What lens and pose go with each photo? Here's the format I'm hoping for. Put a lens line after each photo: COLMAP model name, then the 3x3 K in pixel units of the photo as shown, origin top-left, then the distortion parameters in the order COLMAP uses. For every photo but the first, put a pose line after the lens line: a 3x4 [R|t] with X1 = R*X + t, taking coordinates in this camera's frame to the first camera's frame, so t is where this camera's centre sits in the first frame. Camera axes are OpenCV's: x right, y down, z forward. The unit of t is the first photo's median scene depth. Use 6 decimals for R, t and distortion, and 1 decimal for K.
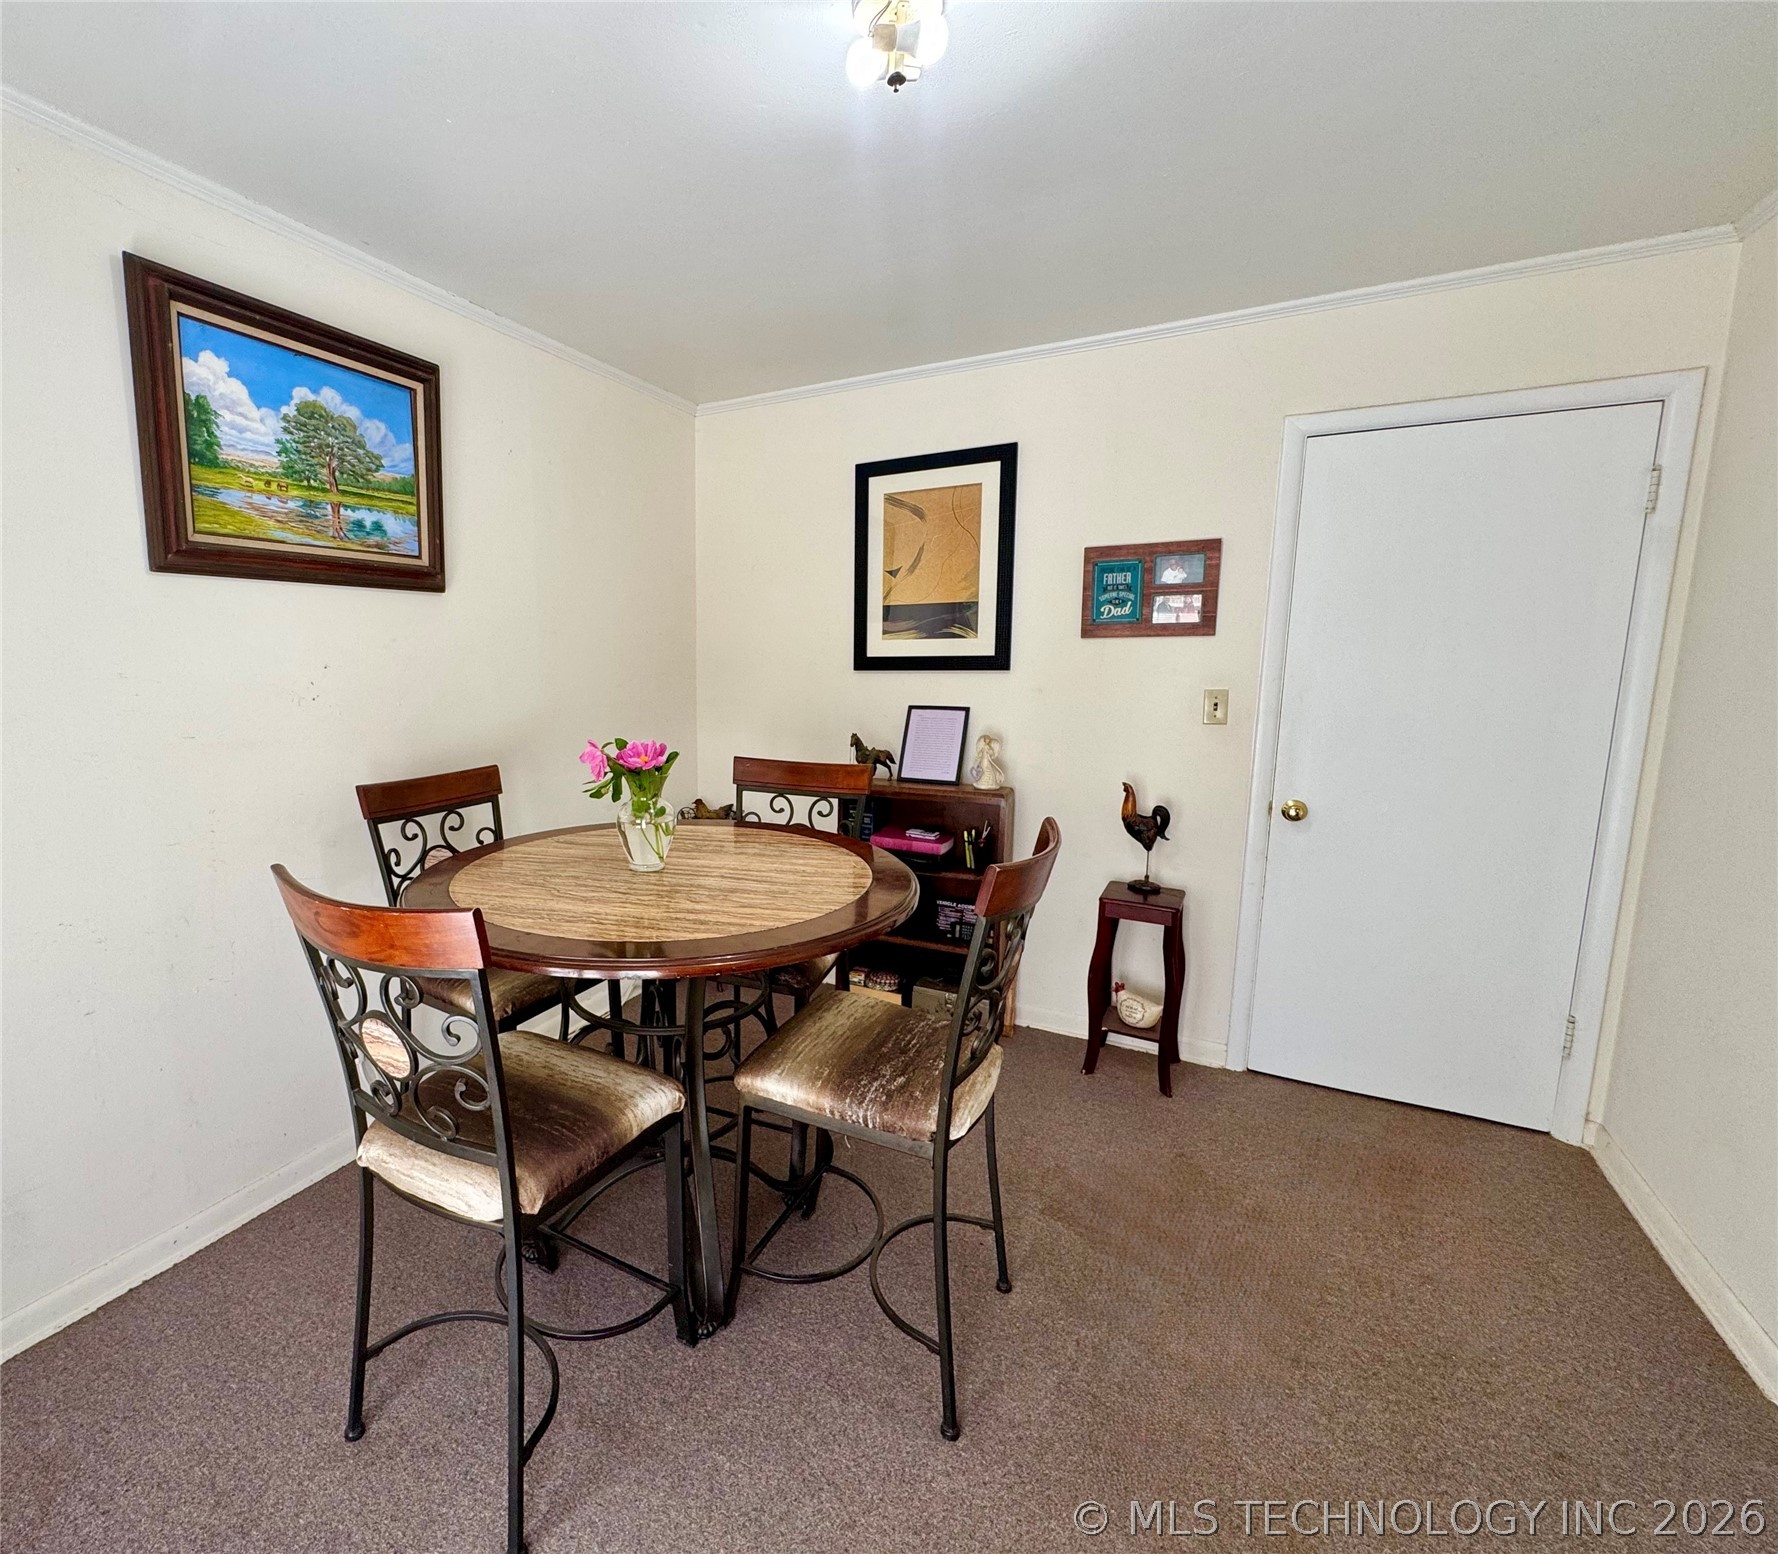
lens RADIAL K [[820.5, 0, 774.5], [0, 820.5, 777.2], [0, 0, 1]] dist [-0.000287, 0.000114]
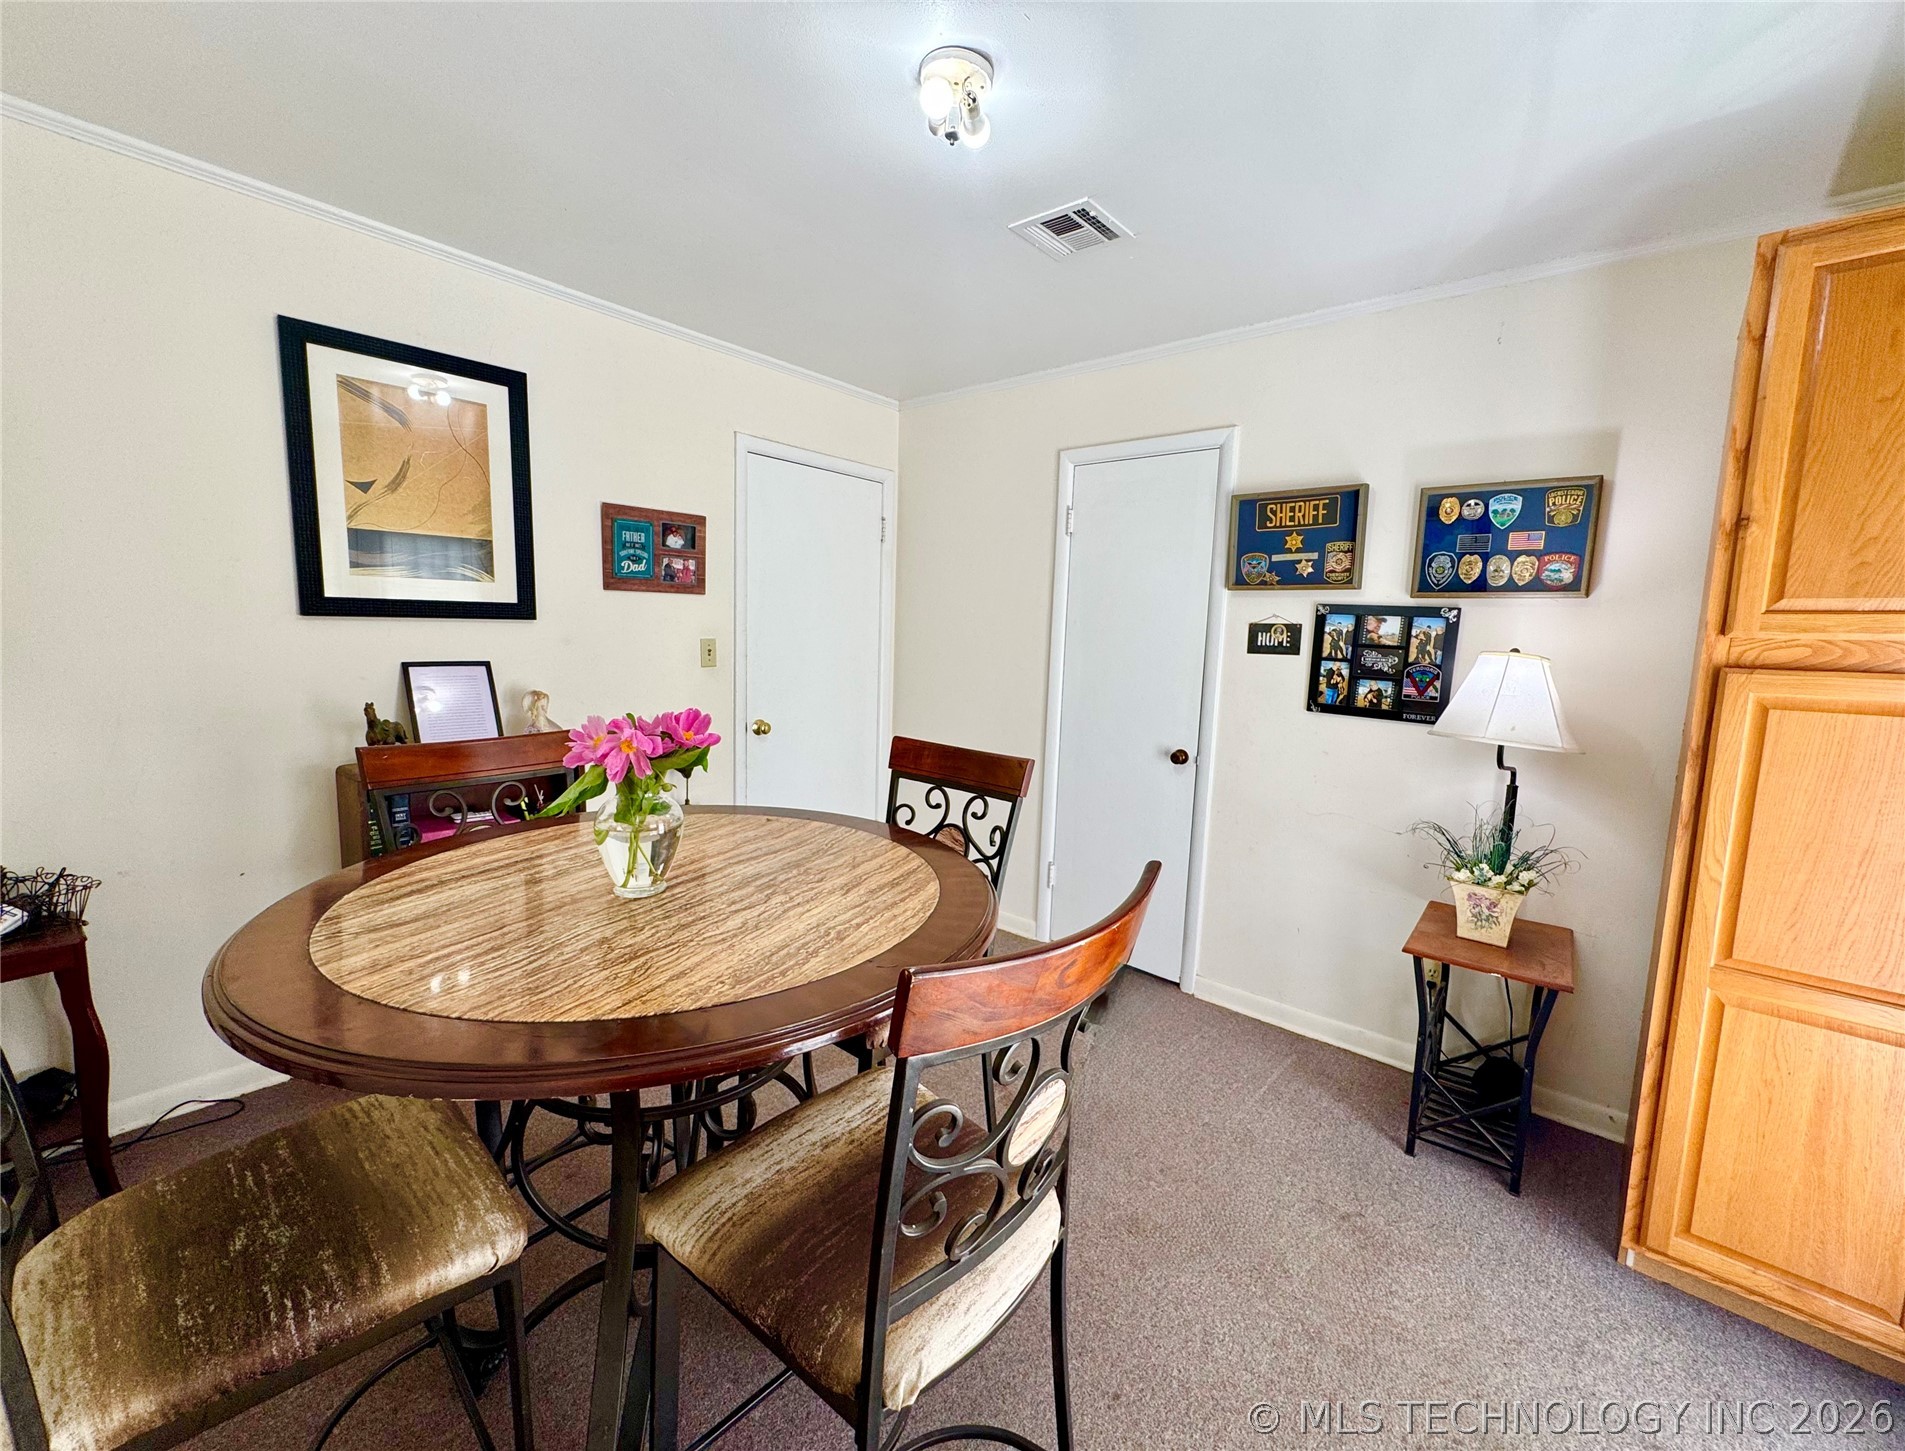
lens RADIAL K [[759.1, 0, 950.8], [0, 759.1, 717.4], [0, 0, 1]] dist [0.000380, -0.000154]
pose [[0.213322, -0.107844, 0.971012, -0.502454], [0.112708, 0.989970, 0.085188, -0.045236], [-0.970459, 0.091269, 0.223337, 0.398570]]
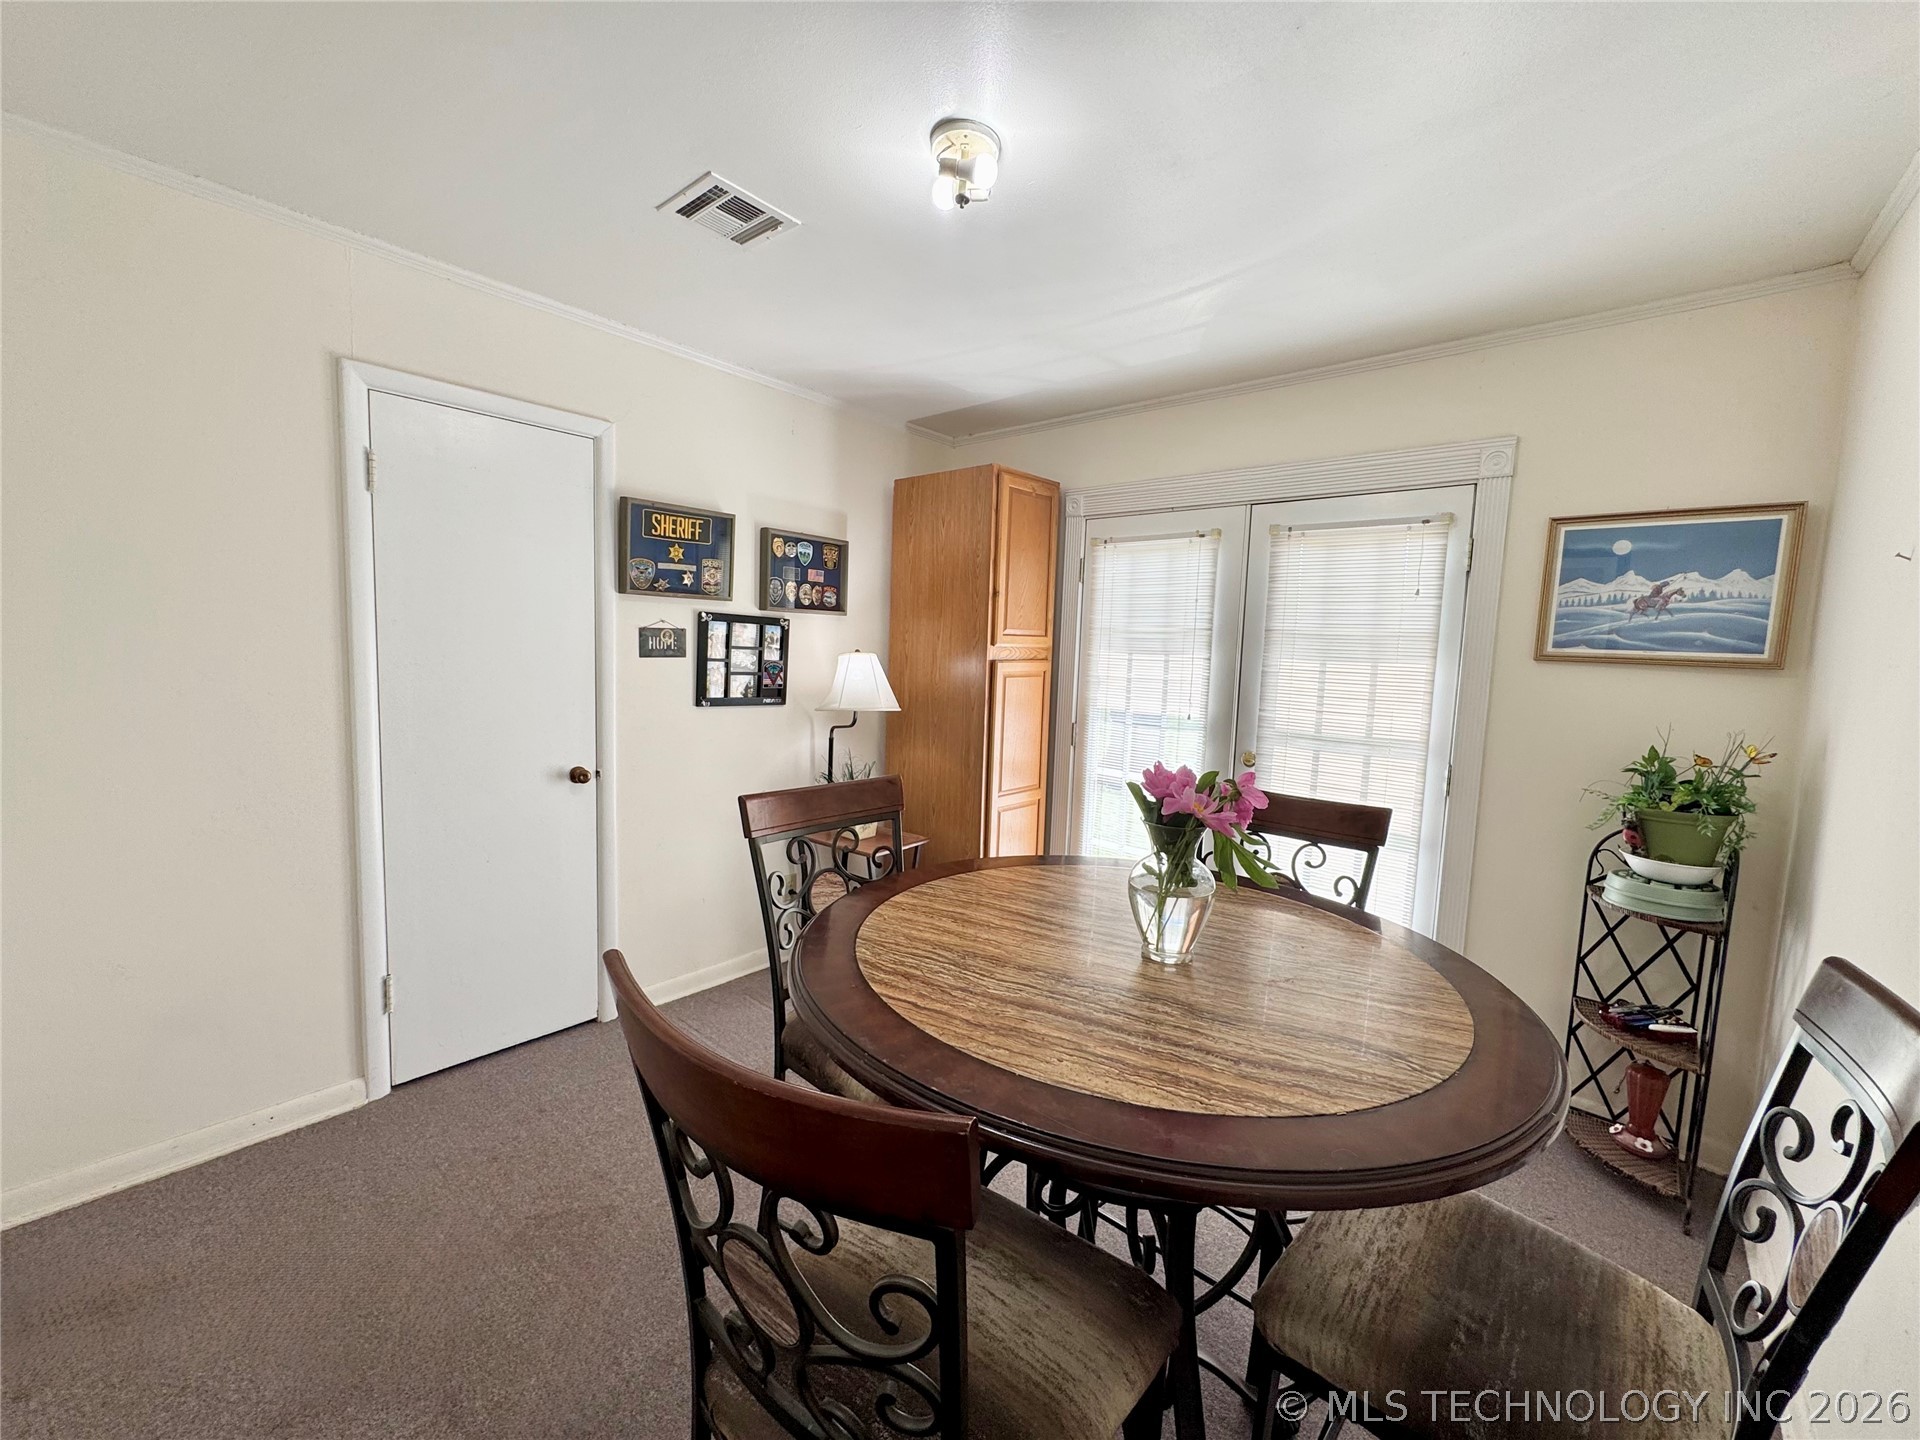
lens RADIAL K [[766.1, 0, 963.1], [0, 766.1, 714.7], [0, 0, 1]] dist [-0.002098, -0.000083]
pose [[-0.973327, -0.057685, 0.222052, -0.082703], [-0.003218, 0.971211, 0.238198, -0.169472], [-0.229400, 0.231130, -0.945492, 1.117344]]
